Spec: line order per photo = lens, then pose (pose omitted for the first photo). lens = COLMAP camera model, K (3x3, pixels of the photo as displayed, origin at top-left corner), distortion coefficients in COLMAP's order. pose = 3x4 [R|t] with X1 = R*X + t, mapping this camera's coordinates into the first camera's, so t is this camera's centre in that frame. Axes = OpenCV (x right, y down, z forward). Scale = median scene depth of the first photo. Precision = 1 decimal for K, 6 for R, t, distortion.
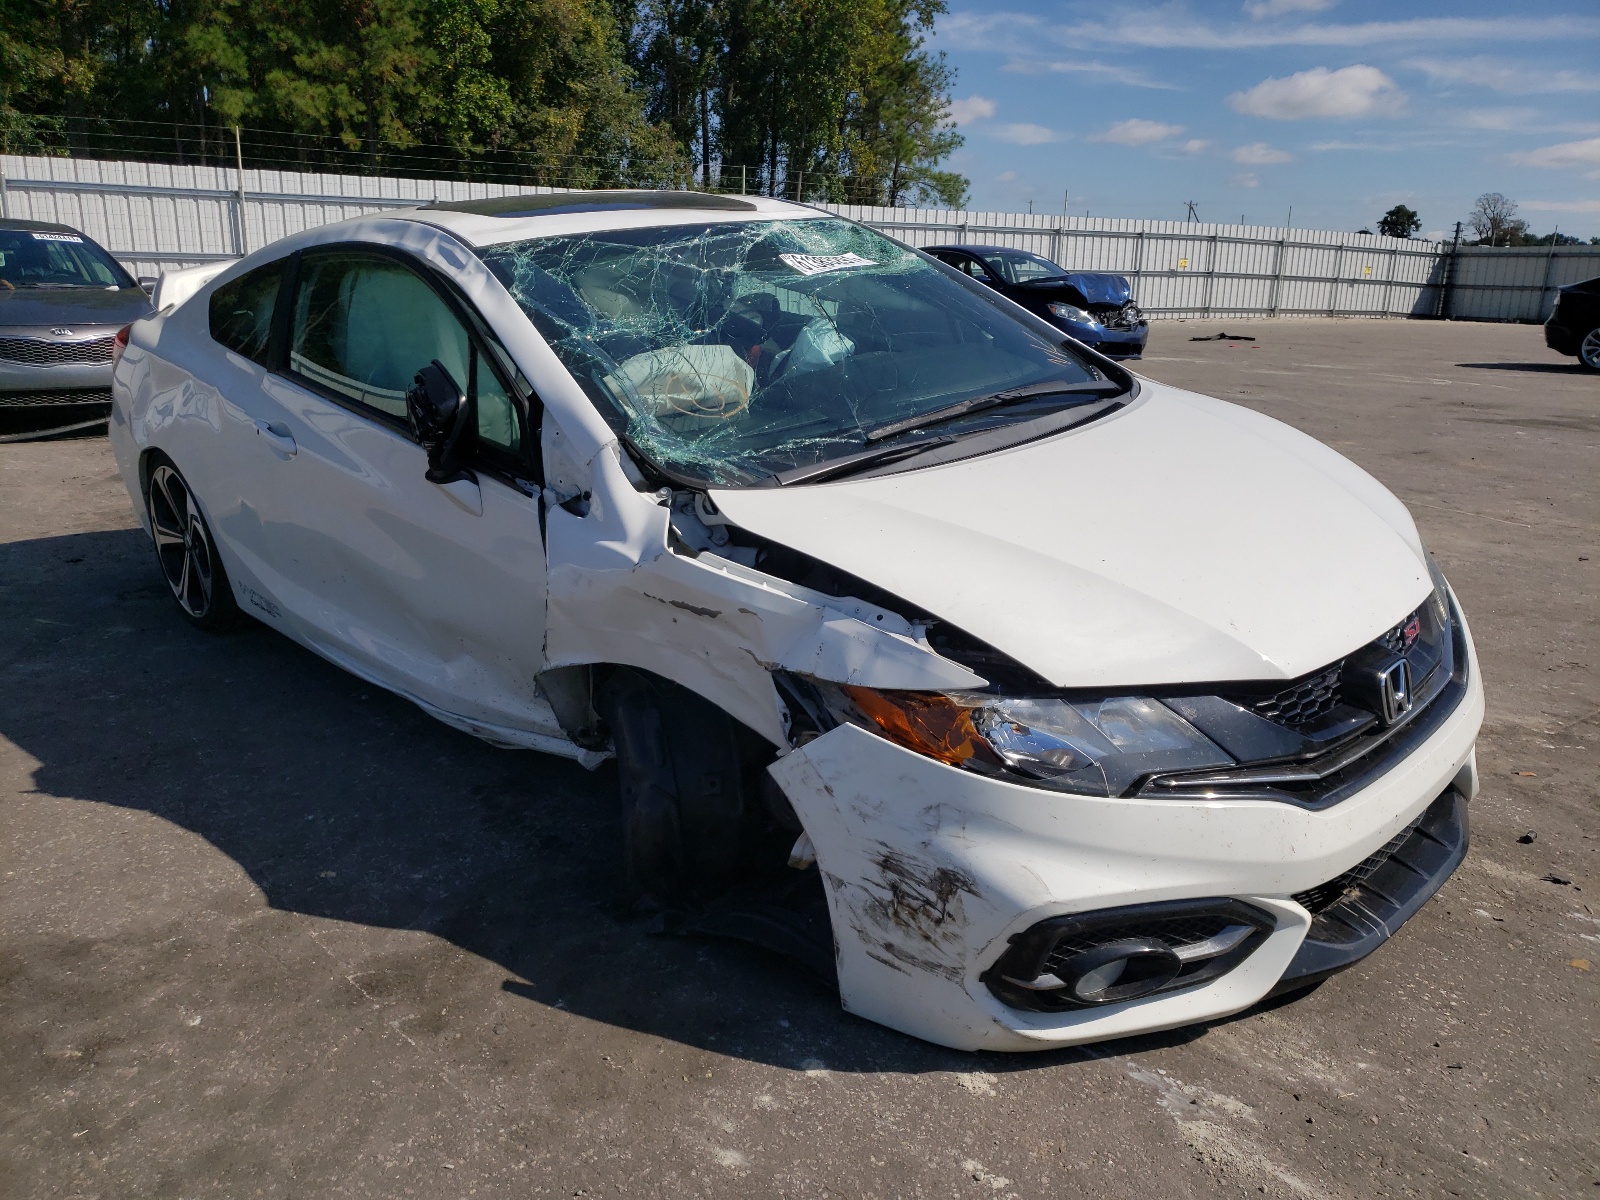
lens RADIAL K [[1304.8, 0, 800.0], [0, 1304.8, 600.0], [0, 0, 1]] dist [0.140932, -0.372862]
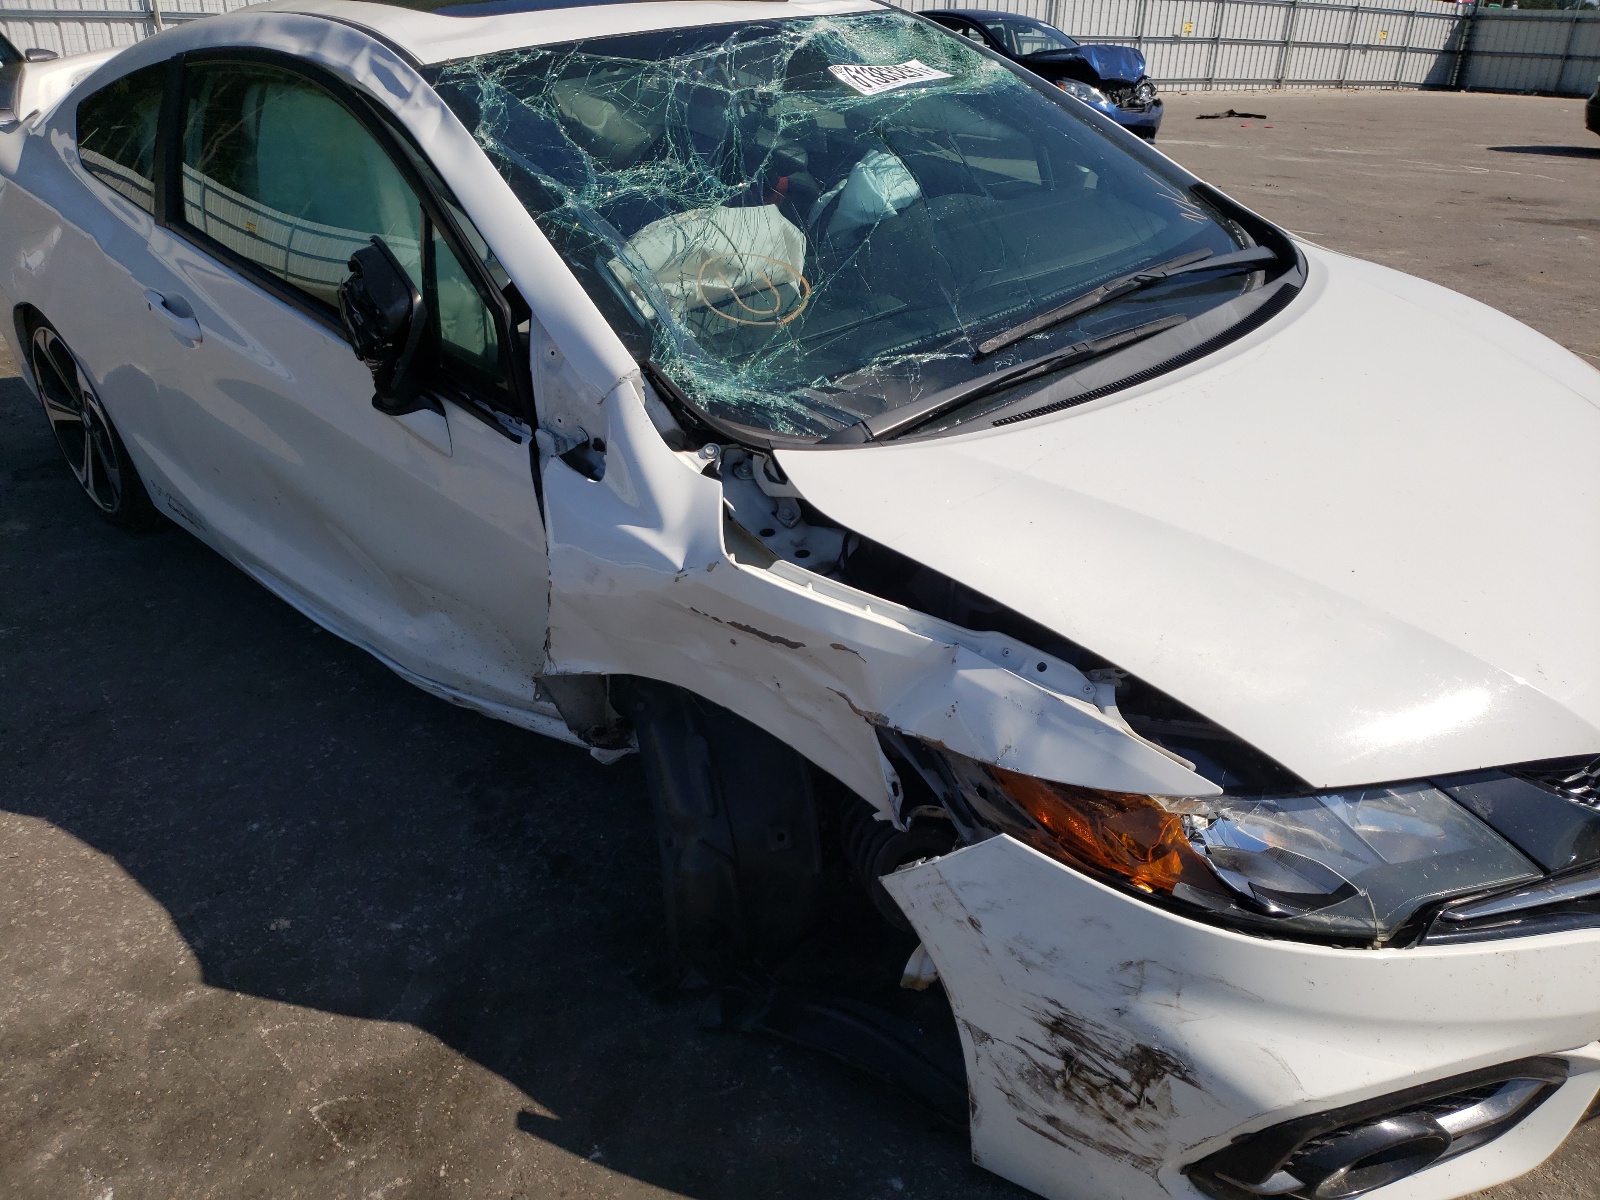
lens RADIAL K [[1262.4, 0, 800.0], [0, 1262.4, 600.0], [0, 0, 1]] dist [0.053208, -0.071985]
pose [[0.999446, -0.010226, 0.031682, -0.071421], [0.004303, 0.983353, 0.181657, -0.116626], [-0.033012, -0.181420, 0.982852, 0.283830]]
